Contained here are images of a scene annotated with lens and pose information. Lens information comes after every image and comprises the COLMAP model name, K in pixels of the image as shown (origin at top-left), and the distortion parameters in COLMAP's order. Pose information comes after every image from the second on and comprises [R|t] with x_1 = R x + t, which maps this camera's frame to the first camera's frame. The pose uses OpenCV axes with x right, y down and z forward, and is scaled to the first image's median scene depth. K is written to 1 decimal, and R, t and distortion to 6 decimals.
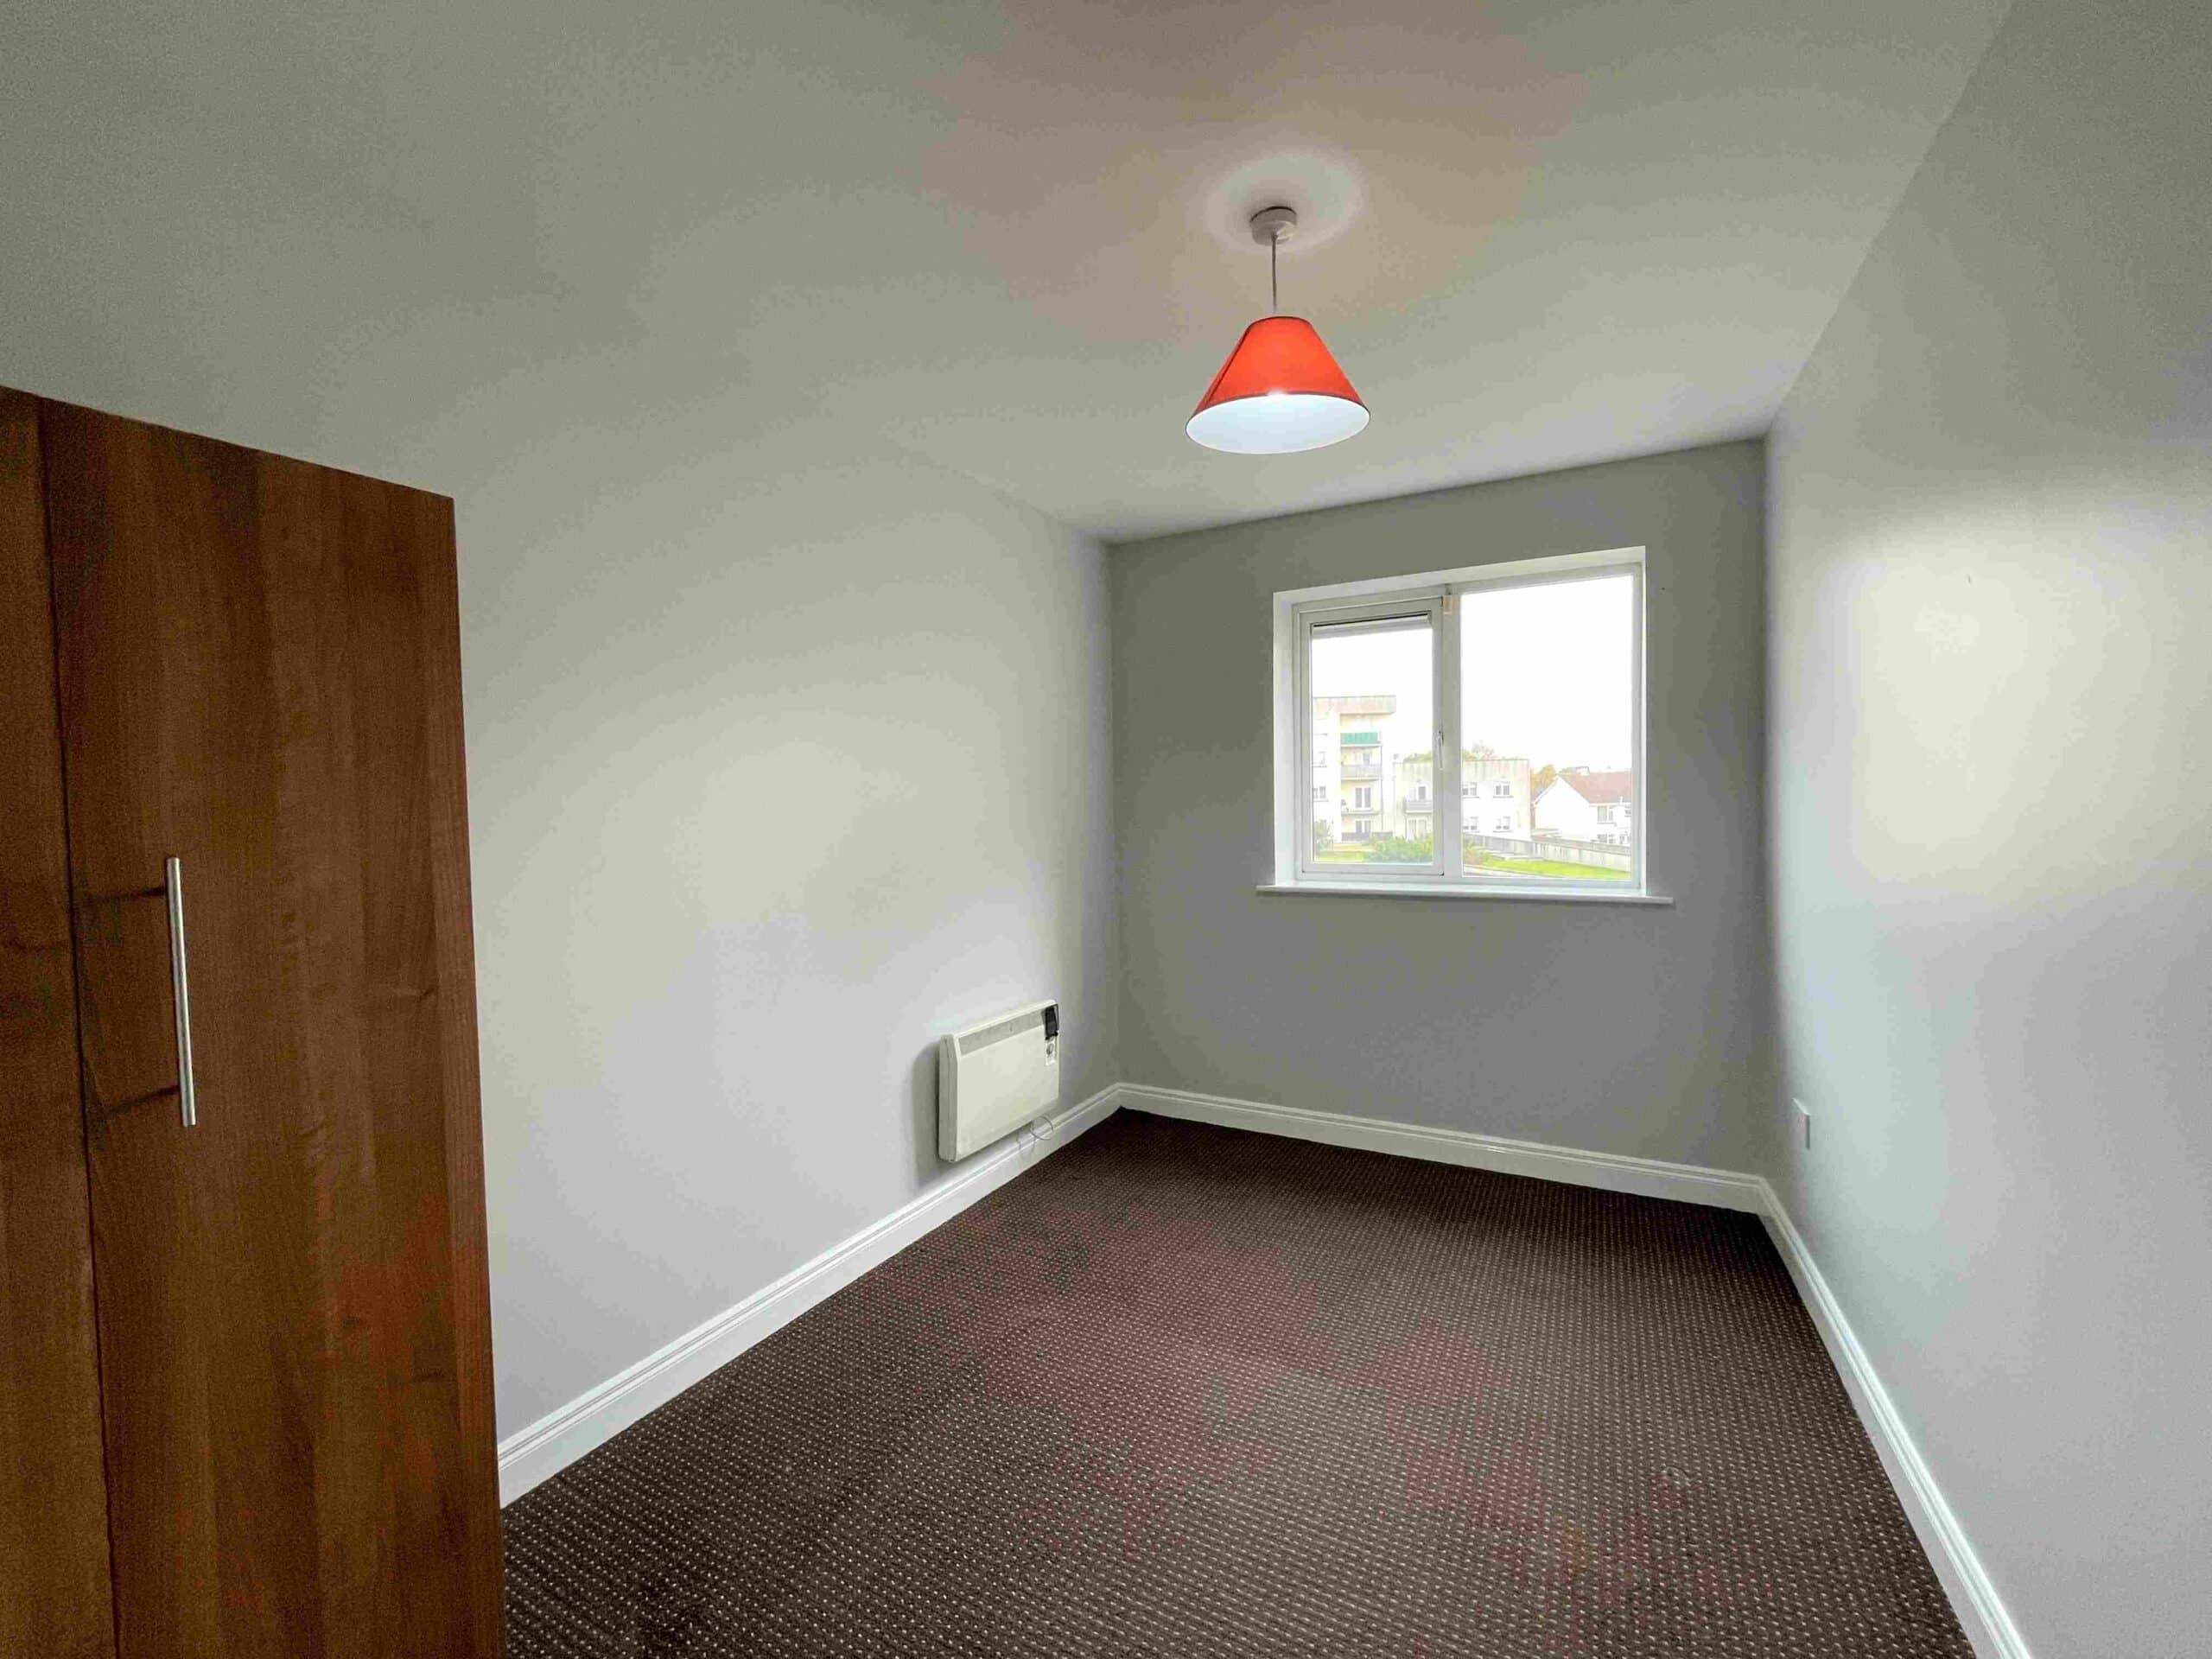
lens RADIAL K [[888.9, 0, 1106.0], [0, 888.9, 829.5], [0, 0, 1]] dist [-0.001233, -0.000024]
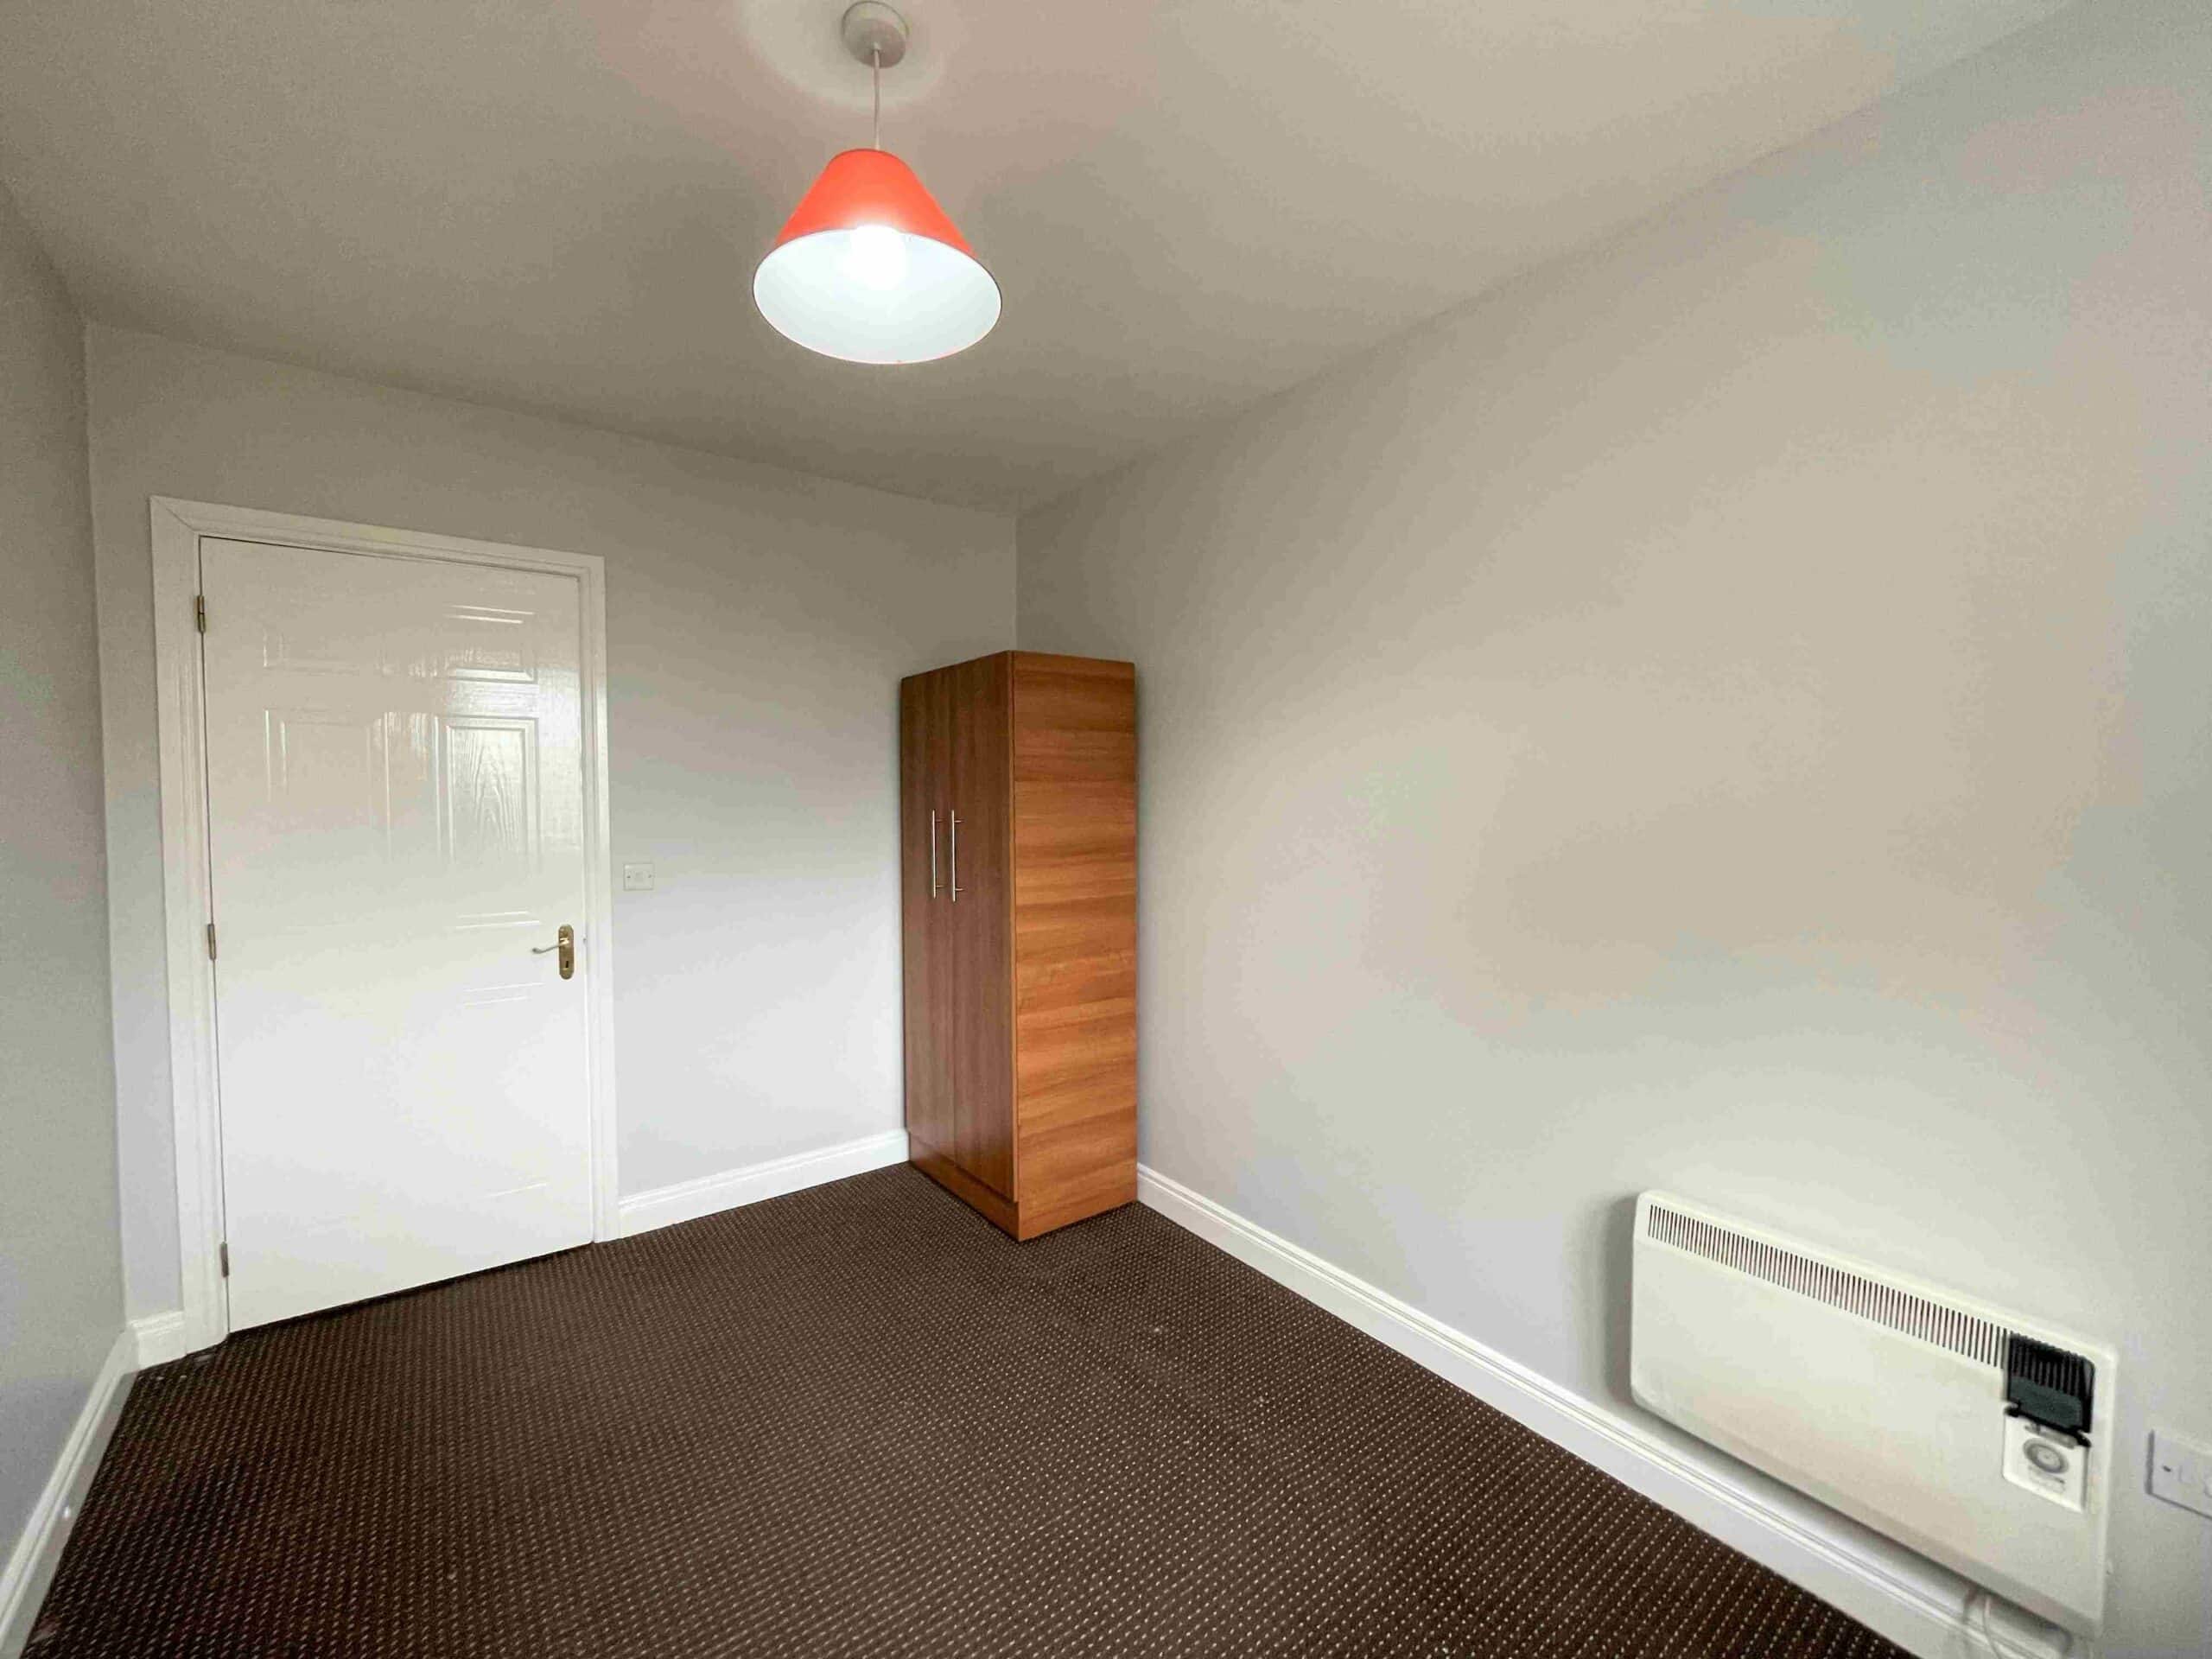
lens RADIAL K [[888.9, 0, 1106.0], [0, 888.9, 829.5], [0, 0, 1]] dist [-0.001233, -0.000024]
pose [[-0.417234, 0.051271, -0.907352, 0.426320], [-0.019397, 0.997677, 0.065295, -0.032630], [0.908592, 0.044843, -0.415271, 0.786320]]
